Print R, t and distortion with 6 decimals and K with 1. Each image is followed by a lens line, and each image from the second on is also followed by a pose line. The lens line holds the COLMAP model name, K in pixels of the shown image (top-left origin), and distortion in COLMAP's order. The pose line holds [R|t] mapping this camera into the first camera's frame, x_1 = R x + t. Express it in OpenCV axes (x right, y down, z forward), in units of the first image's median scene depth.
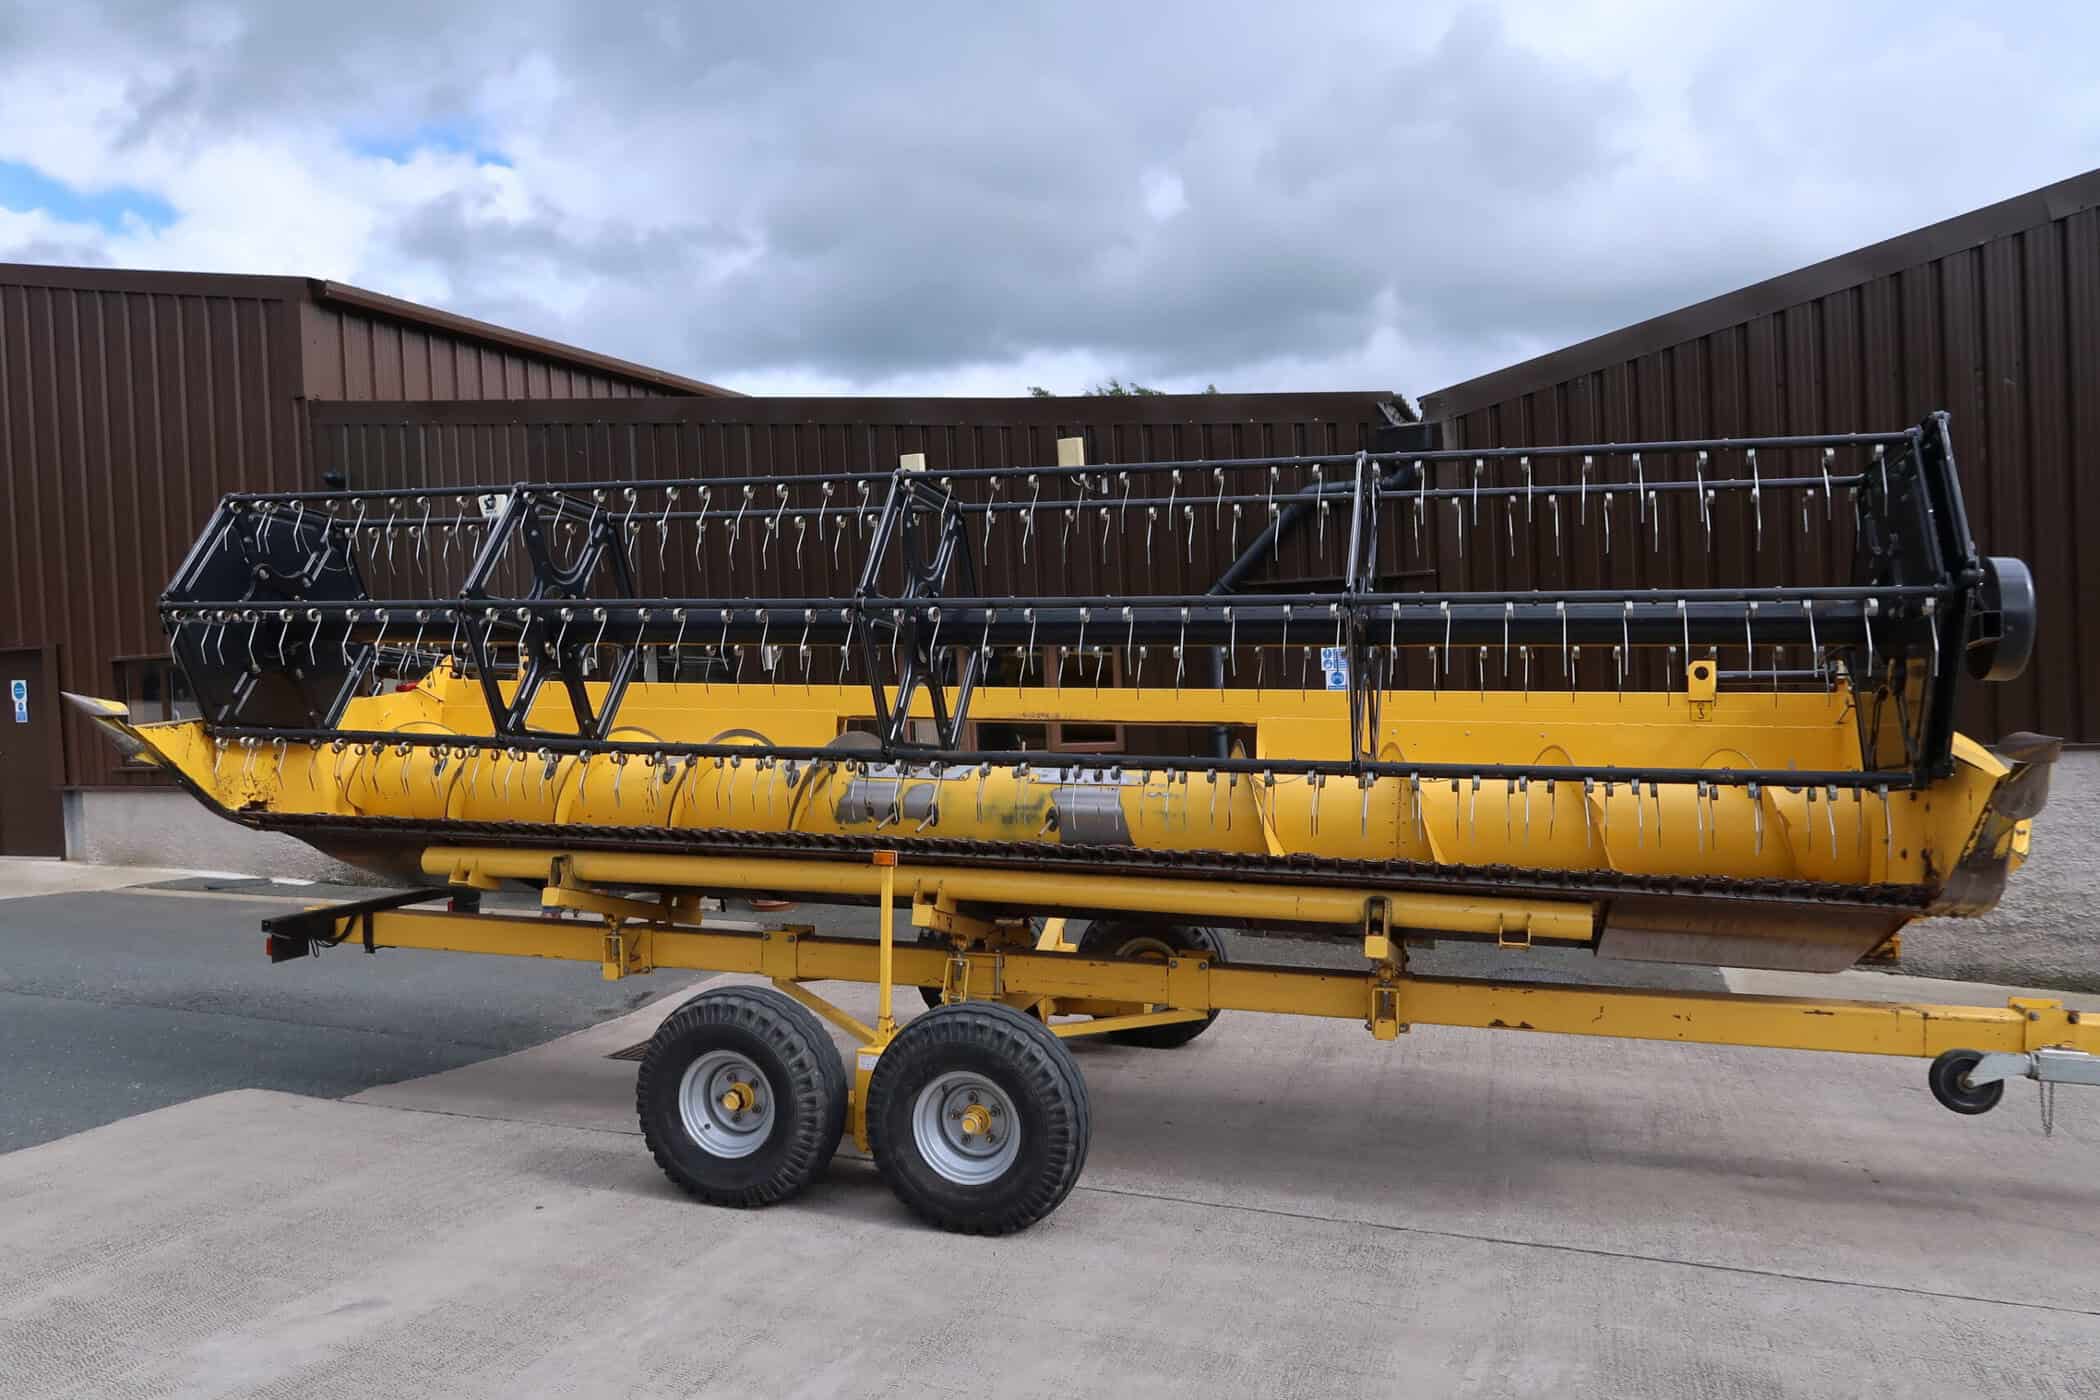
lens RADIAL K [[1448.3, 0, 1050.0], [0, 1448.3, 700.0], [0, 0, 1]] dist [-0.023493, 0.009118]
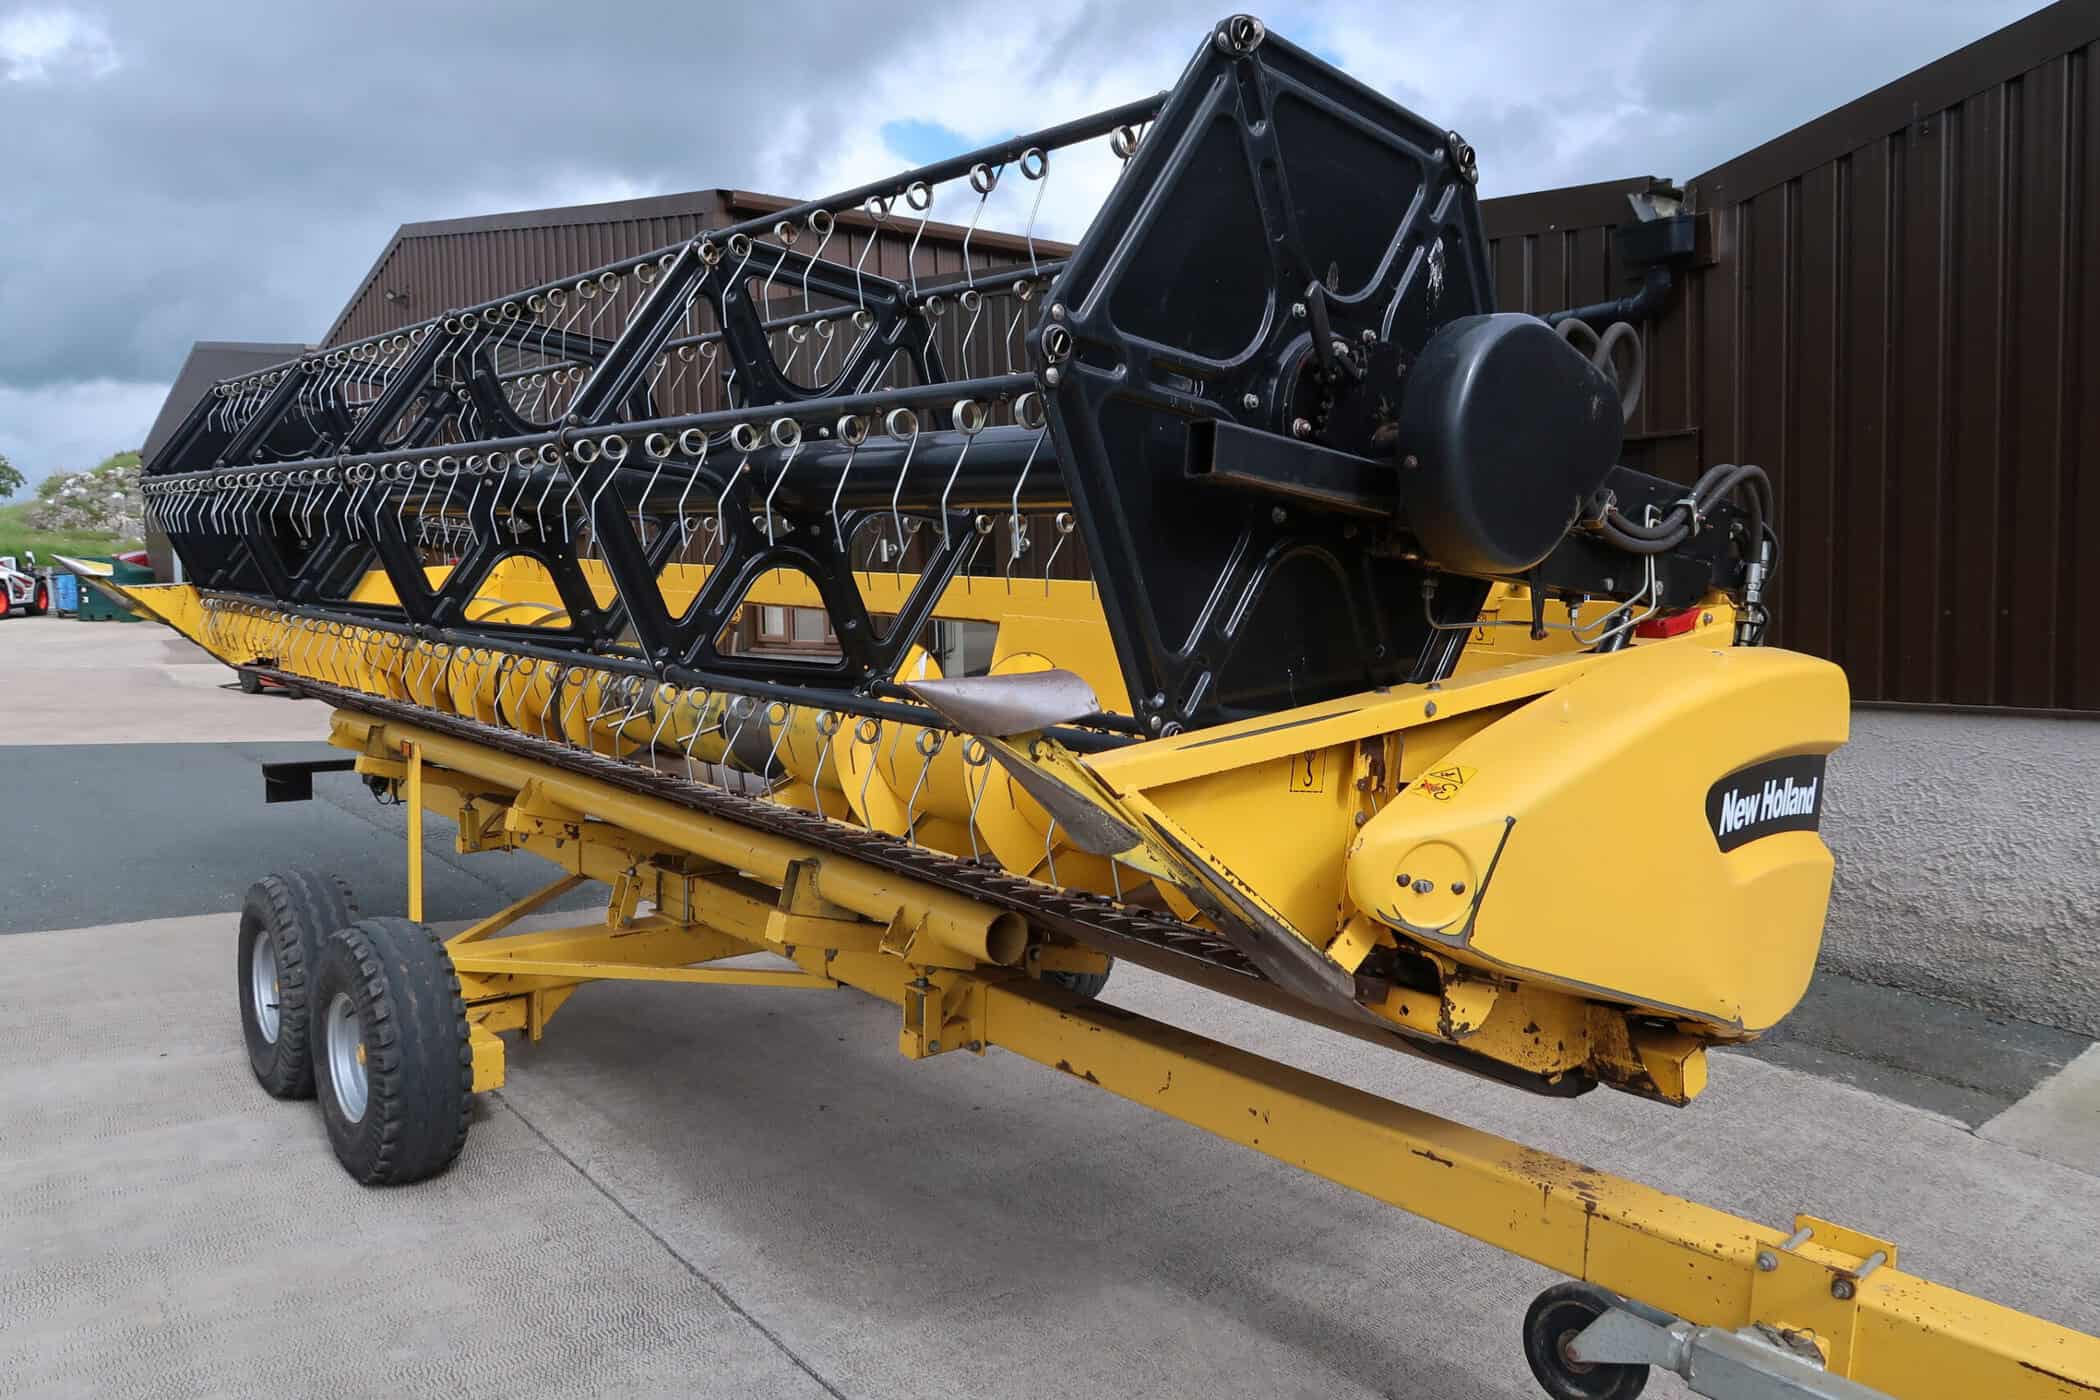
lens RADIAL K [[1448.3, 0, 1050.0], [0, 1448.3, 700.0], [0, 0, 1]] dist [-0.023493, 0.009118]
pose [[0.857425, 0.065580, -0.510412, 0.557913], [-0.033436, 0.996850, 0.071911, 0.001561], [0.513521, -0.044592, 0.856918, 0.360550]]
